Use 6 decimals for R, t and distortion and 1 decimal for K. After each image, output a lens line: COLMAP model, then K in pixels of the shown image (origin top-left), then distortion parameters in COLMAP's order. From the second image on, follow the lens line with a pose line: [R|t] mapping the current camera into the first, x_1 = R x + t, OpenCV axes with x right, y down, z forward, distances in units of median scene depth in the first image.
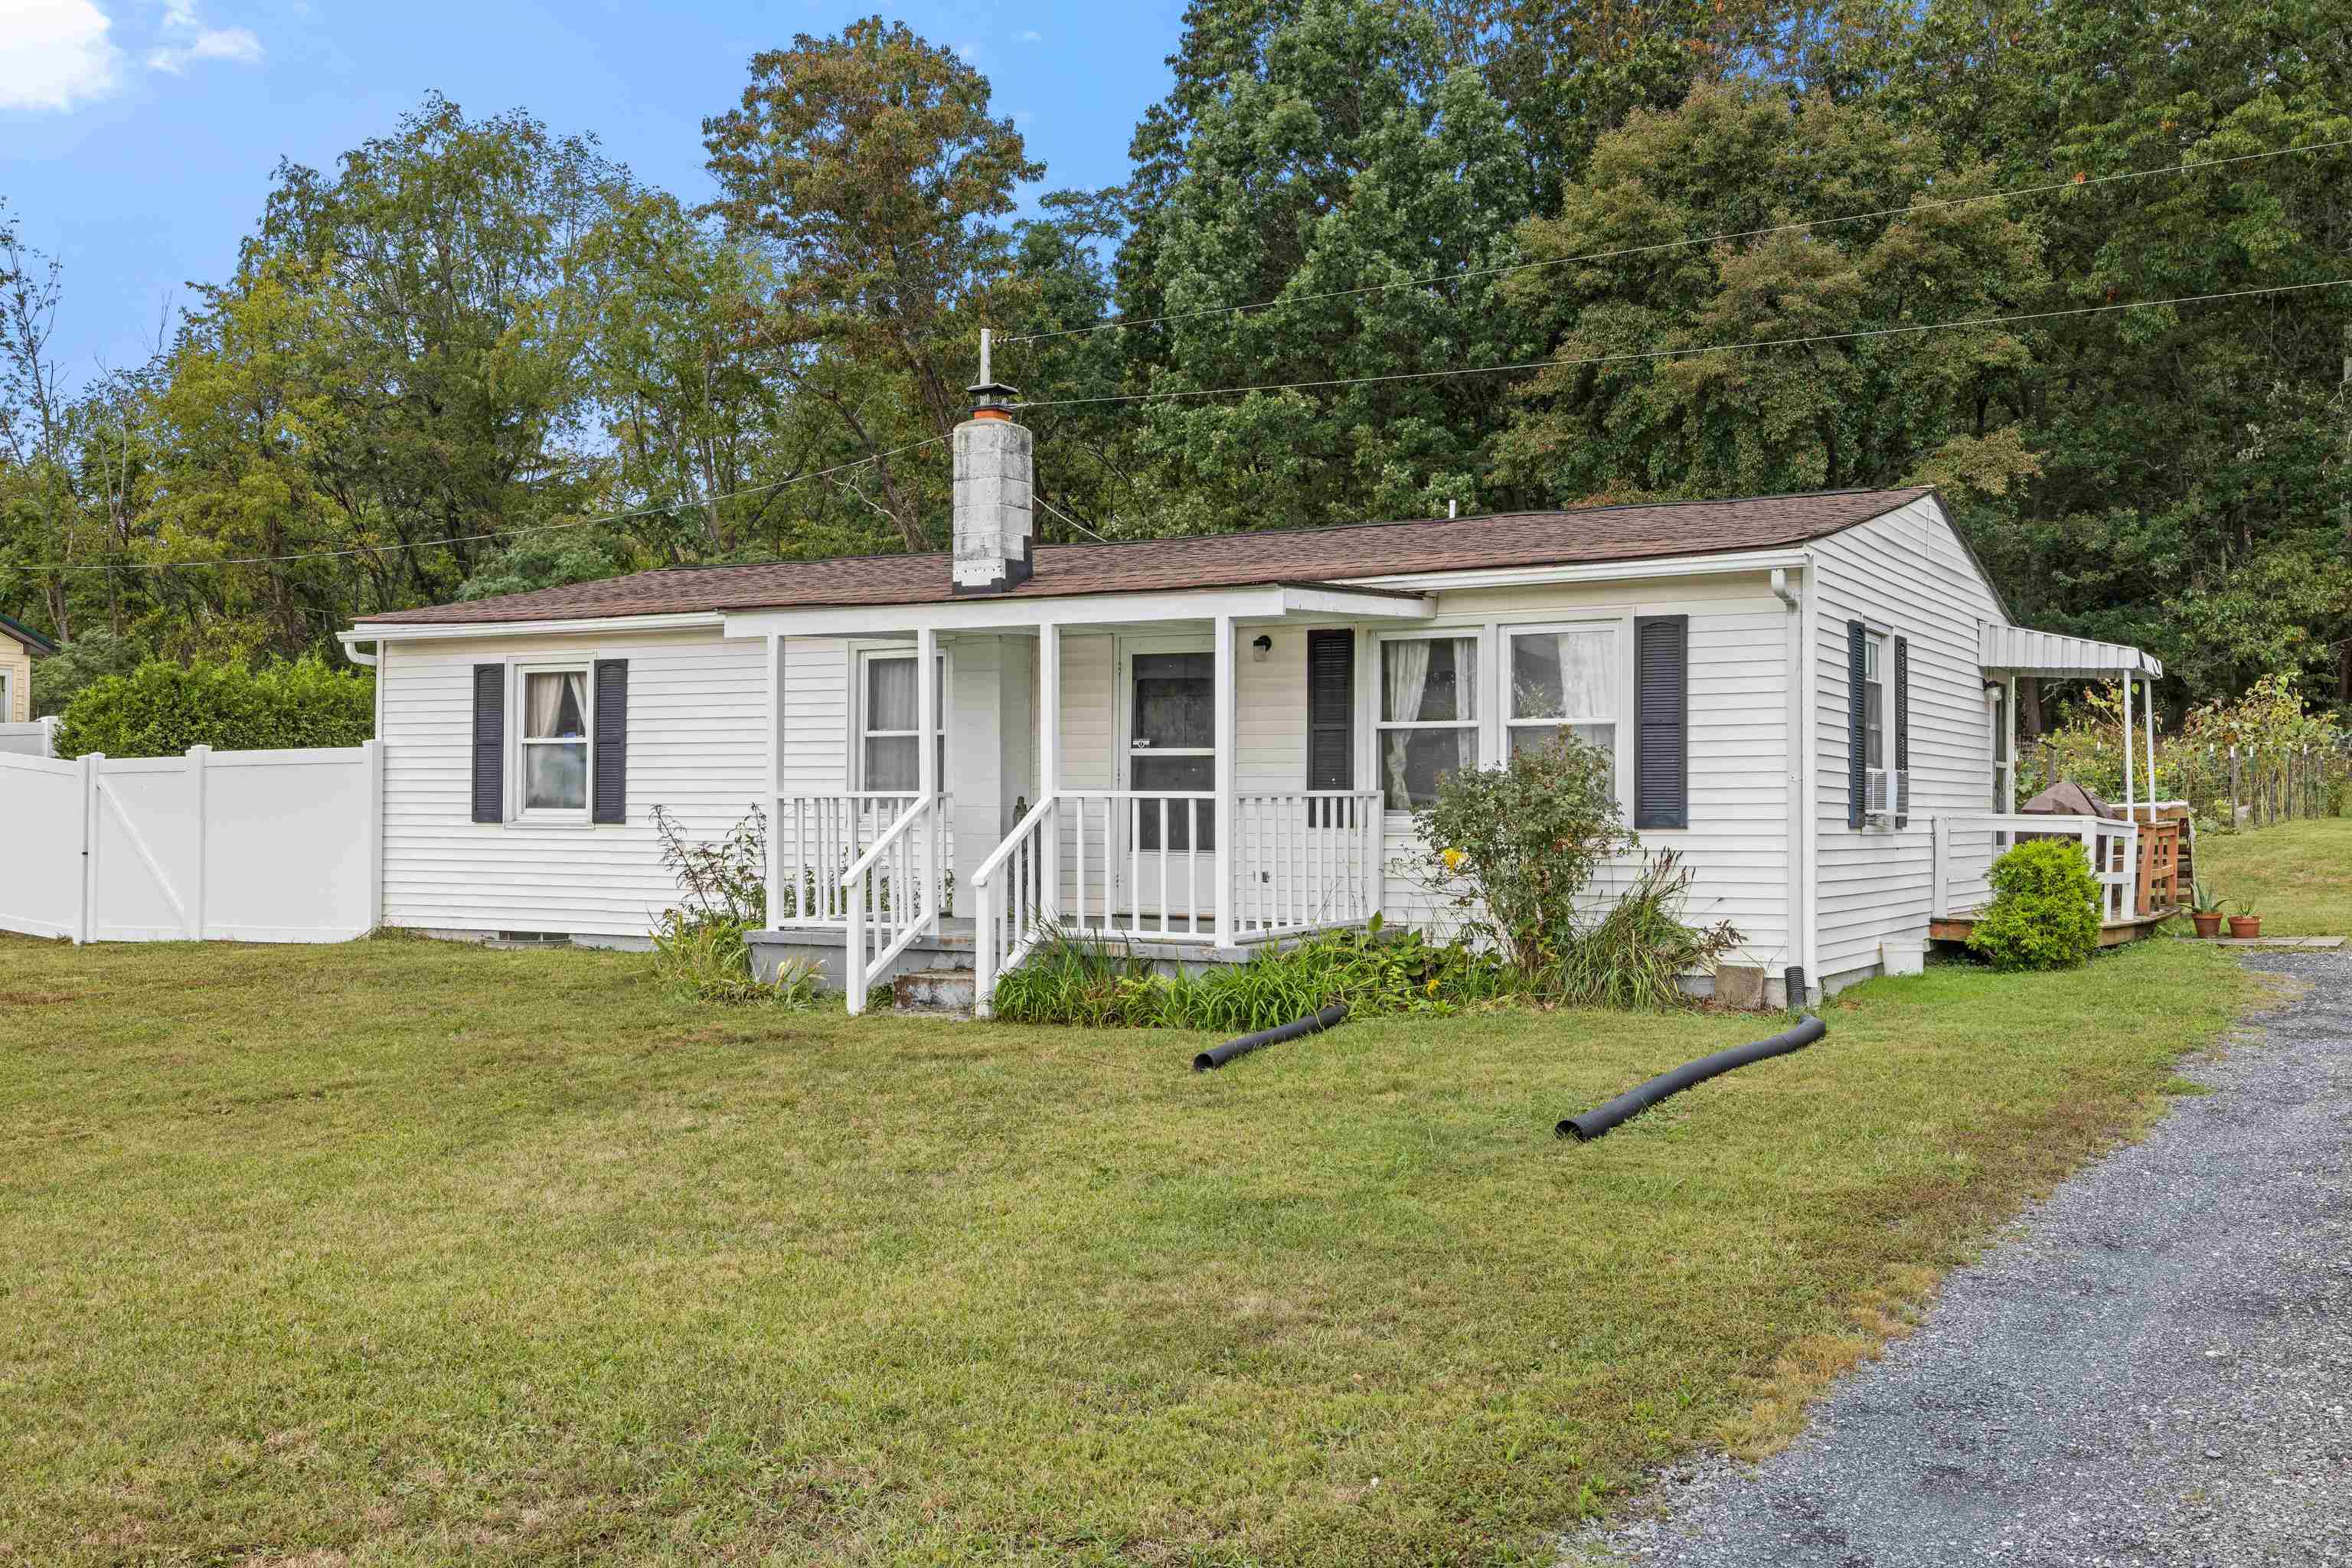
lens RADIAL K [[2323.2, 0, 1155.6], [0, 2323.2, 768.1], [0, 0, 1]] dist [-0.003049, 0.000000]
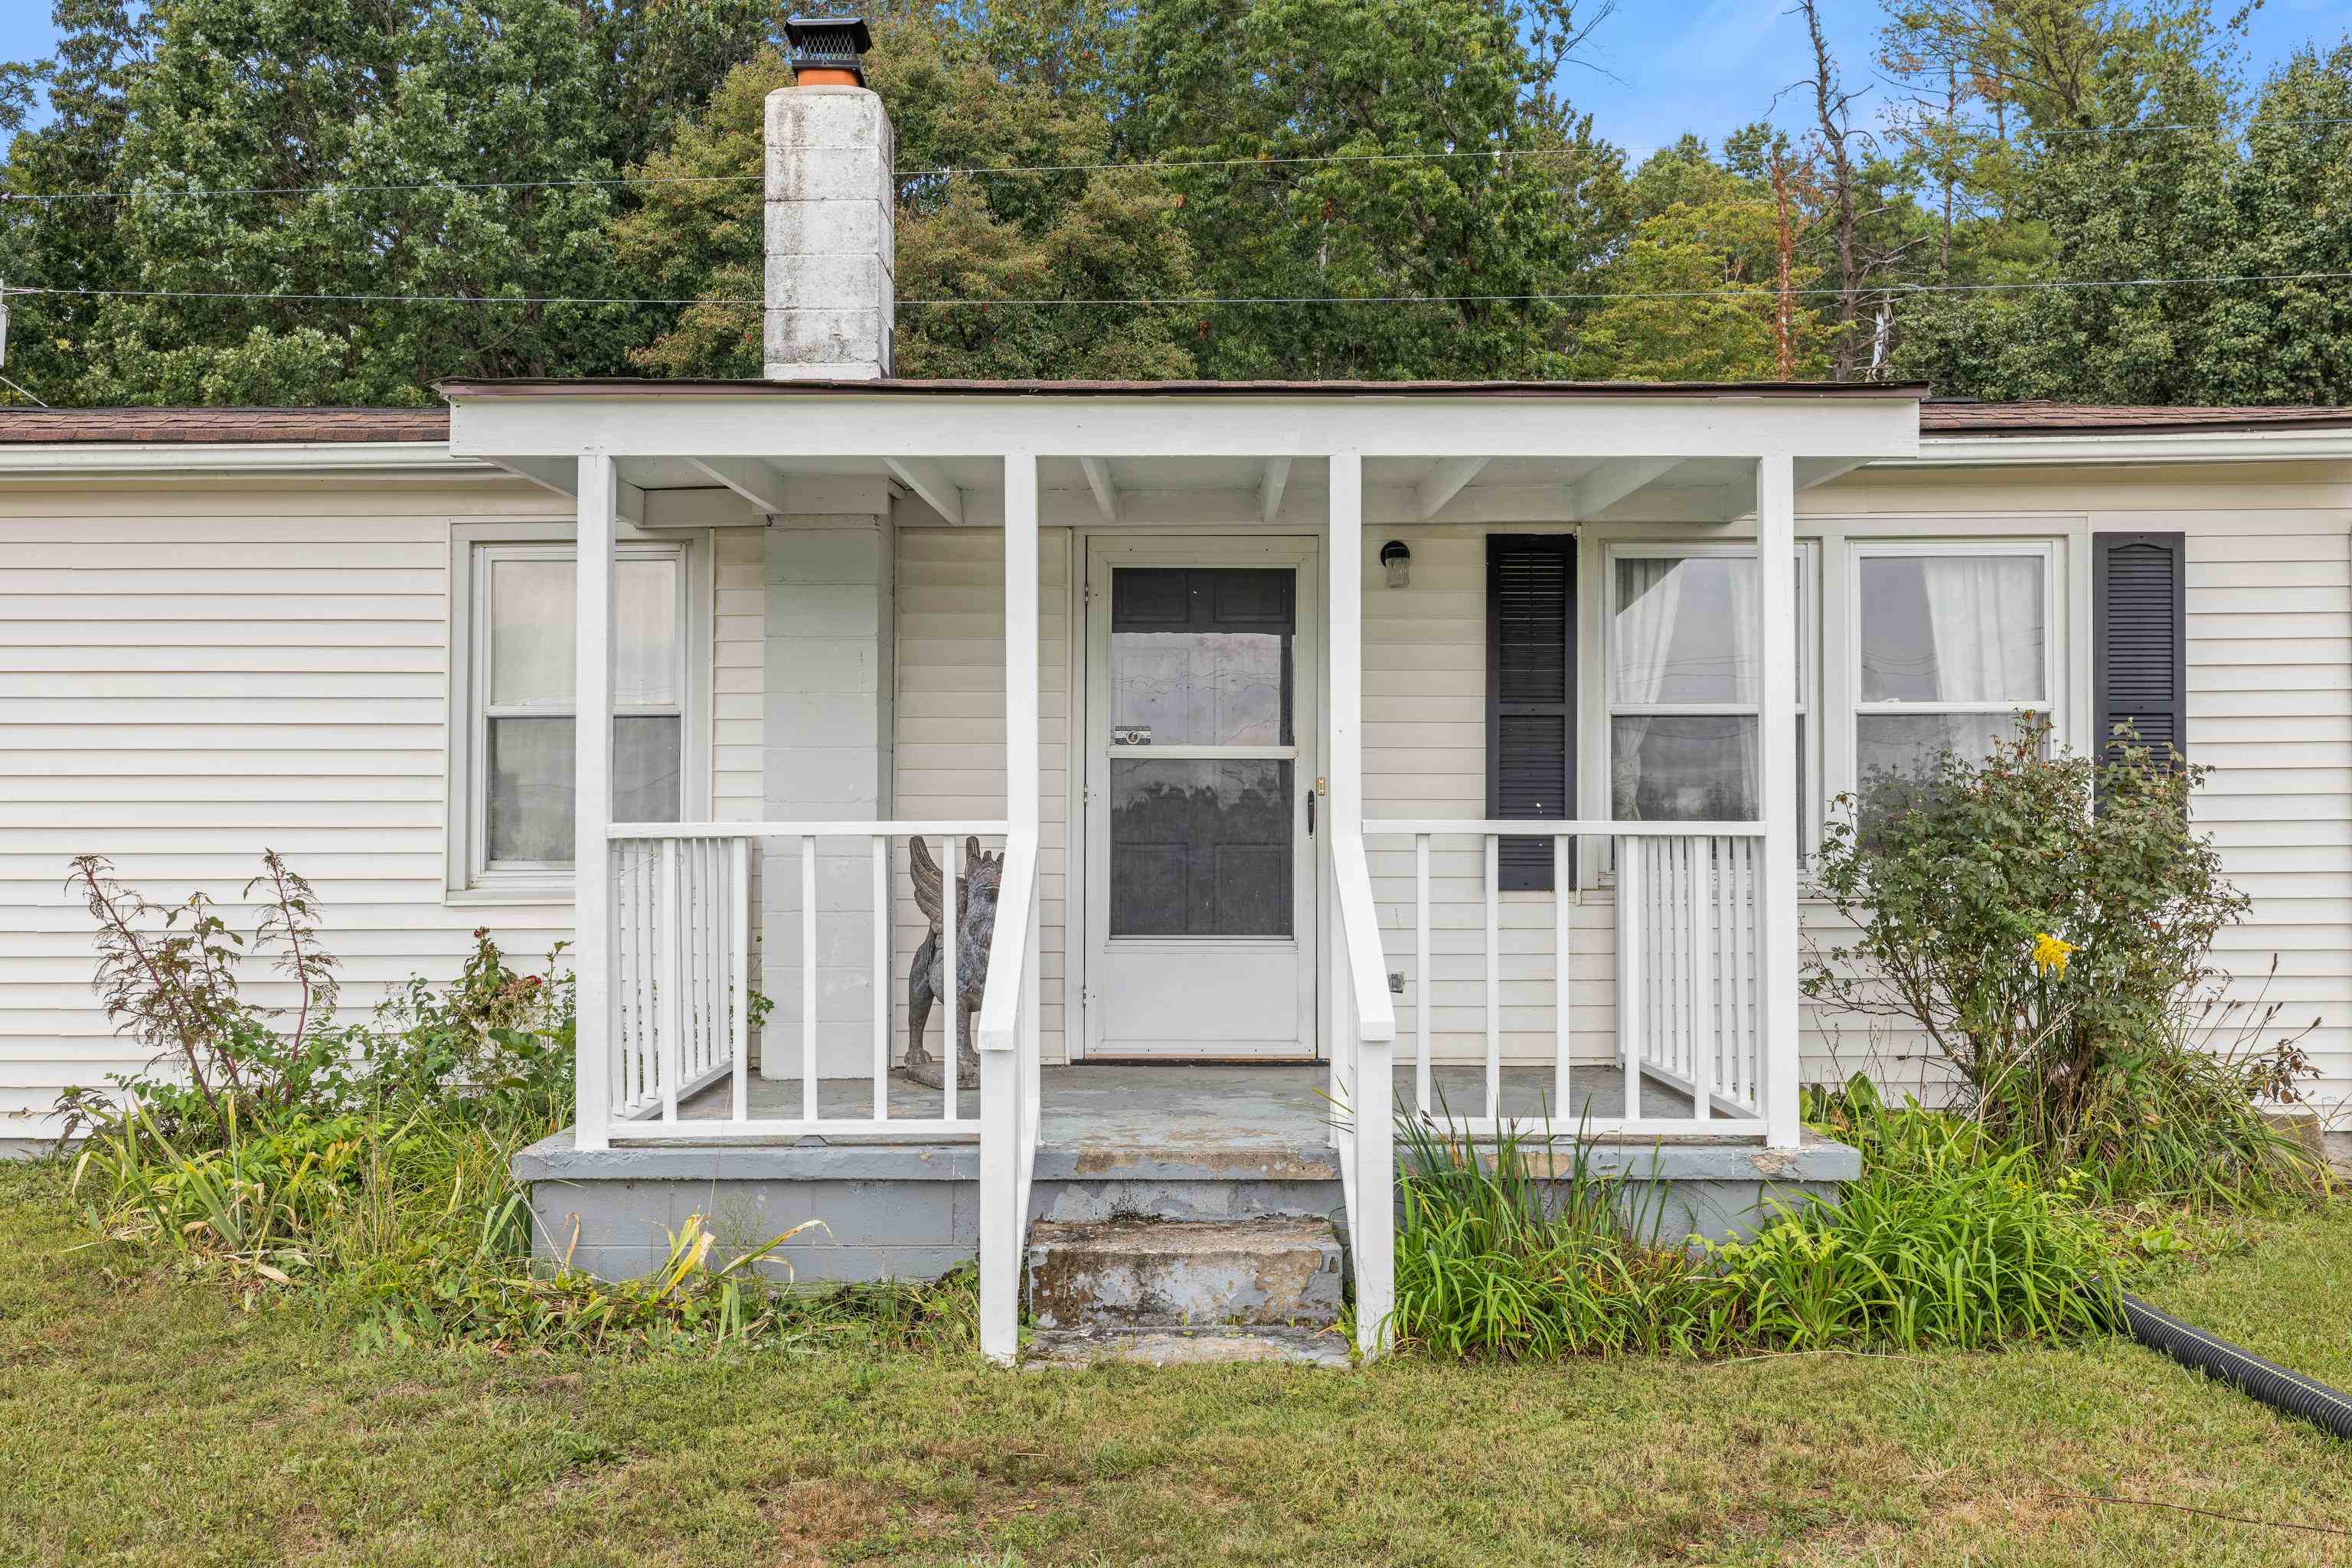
lens RADIAL K [[2323.2, 0, 1187.6], [0, 2323.2, 866.5], [0, 0, 1]] dist [-0.003049, 0.000000]
pose [[0.869640, -0.005477, 0.493655, -0.090135], [-0.004849, 0.999795, 0.019636, 0.003024], [-0.493662, -0.019470, 0.869436, 0.186639]]
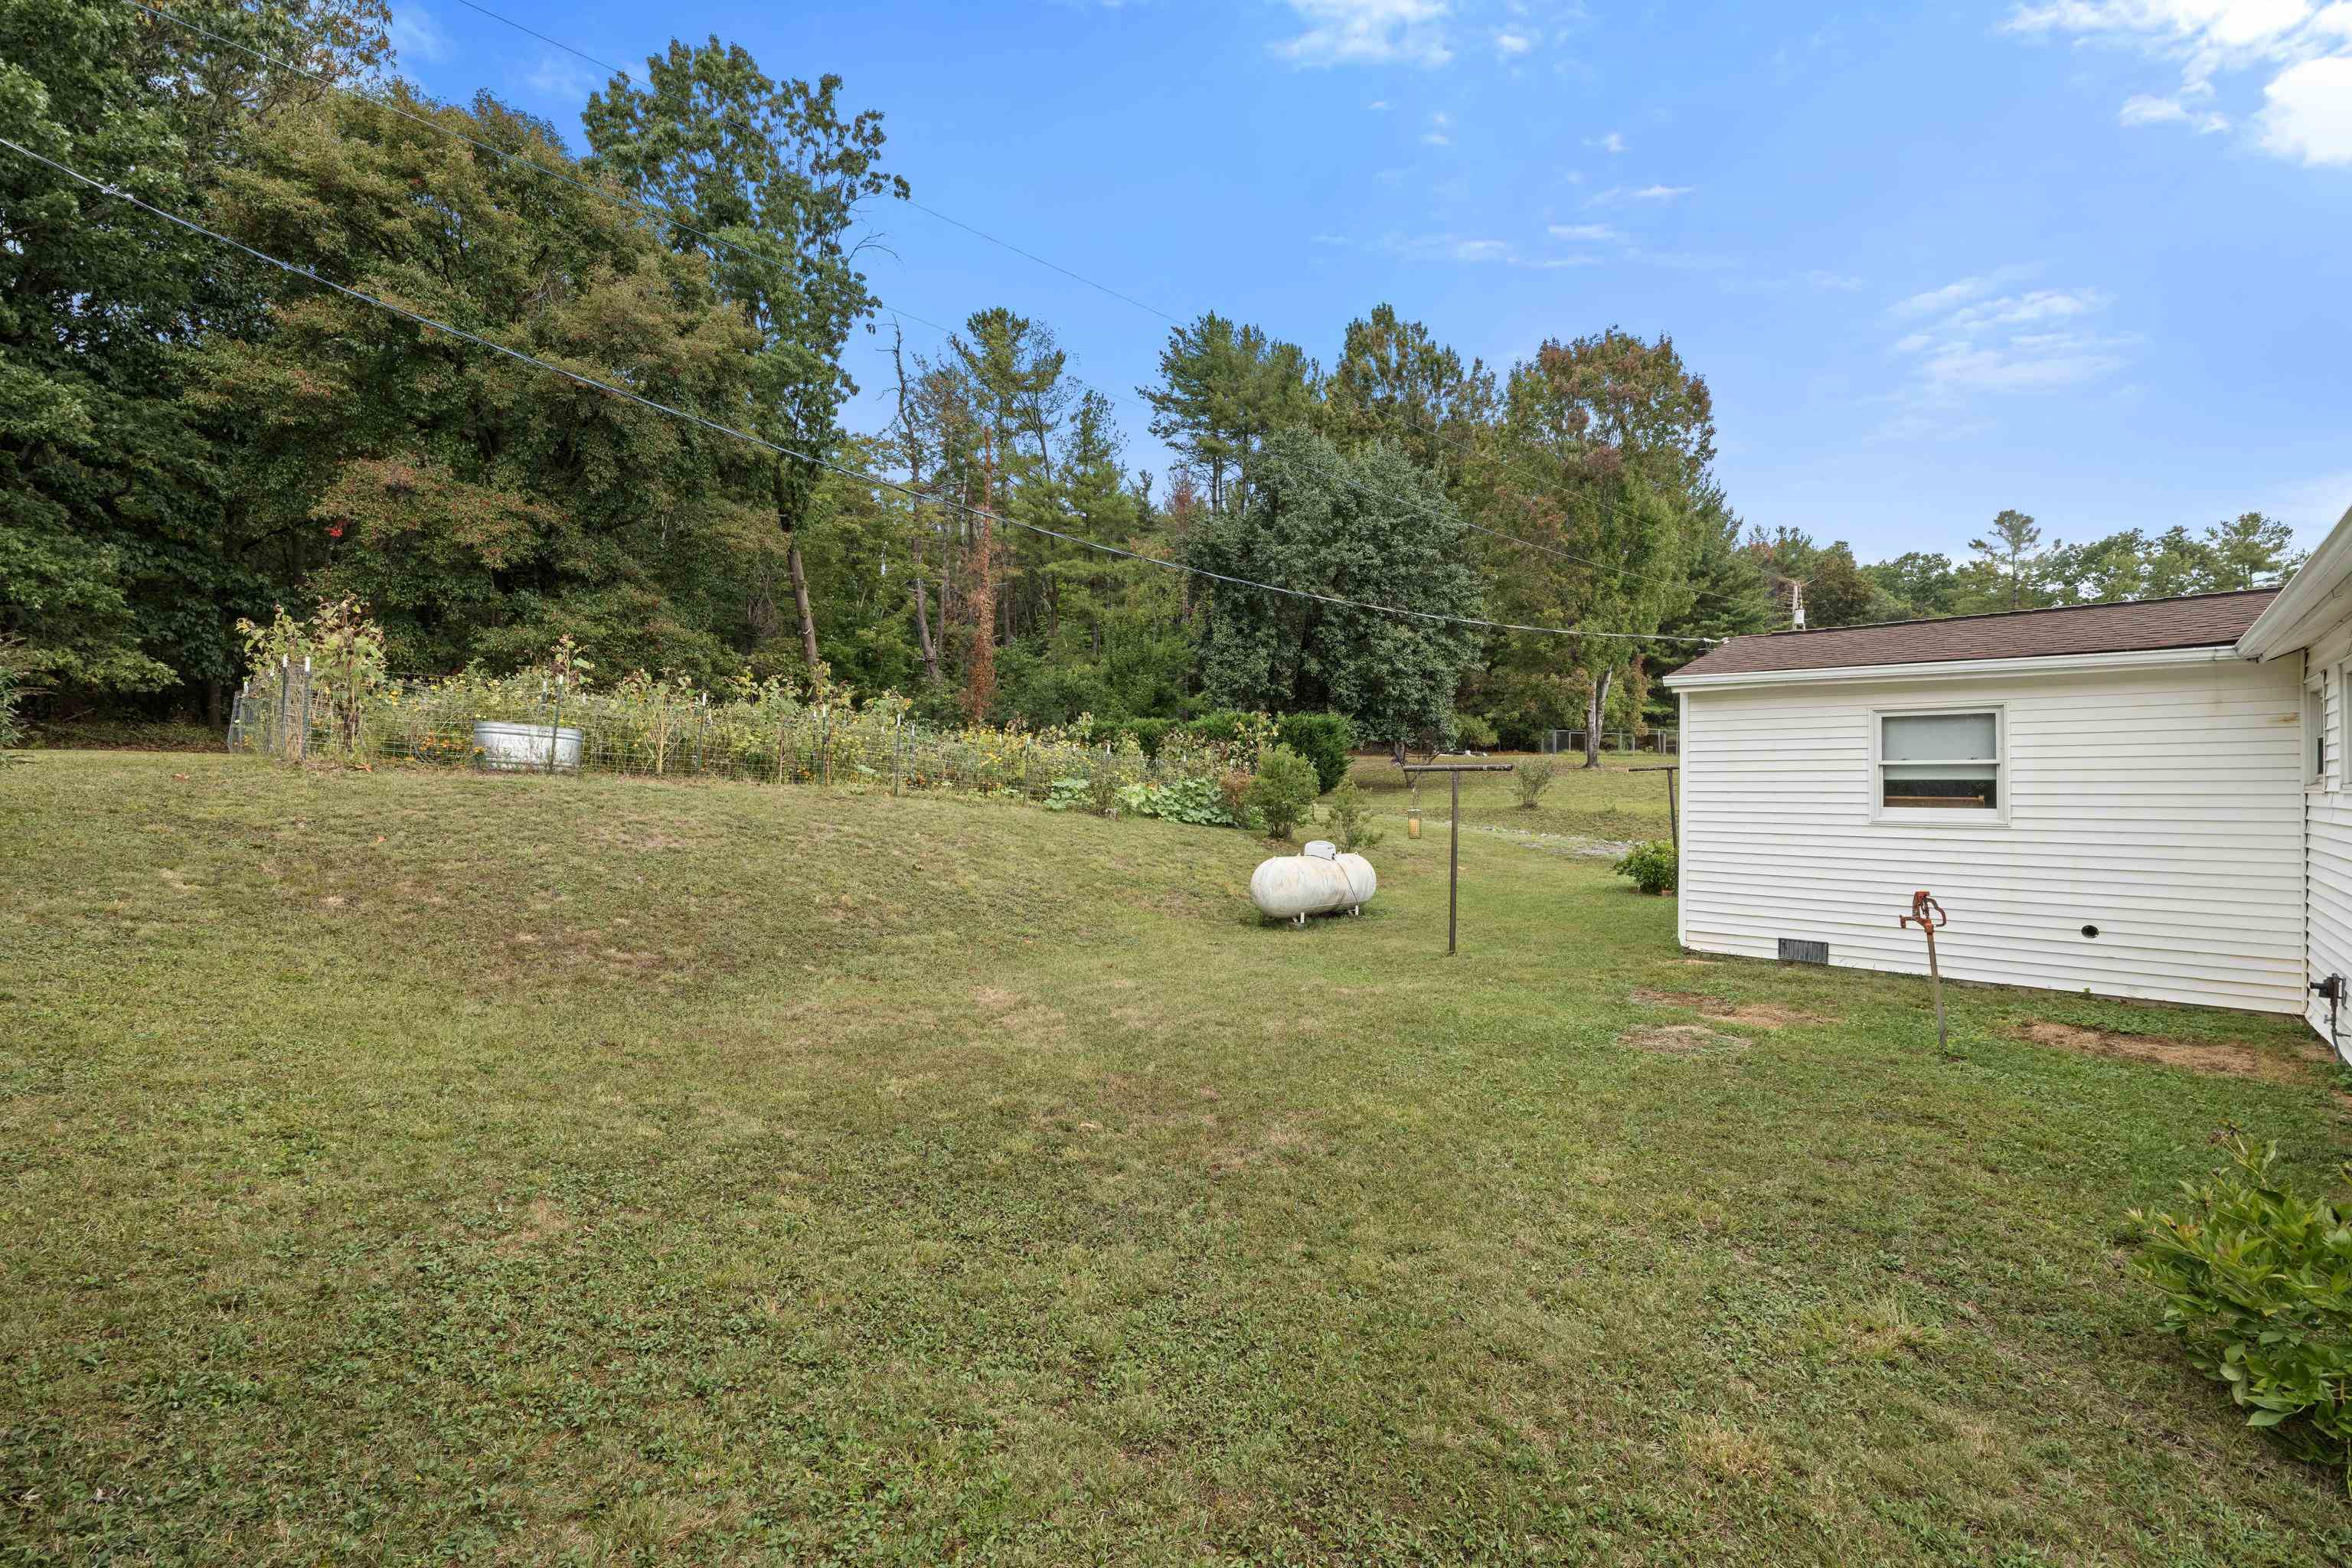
lens RADIAL K [[1005.8, 0, 1175.0], [0, 1005.8, 795.8], [0, 0, 1]] dist [0.002911, -0.000487]
pose [[0.236056, -0.008292, 0.971704, -0.147649], [-0.027375, 0.999510, 0.015179, 0.005822], [-0.971354, -0.030184, 0.235713, 0.622666]]
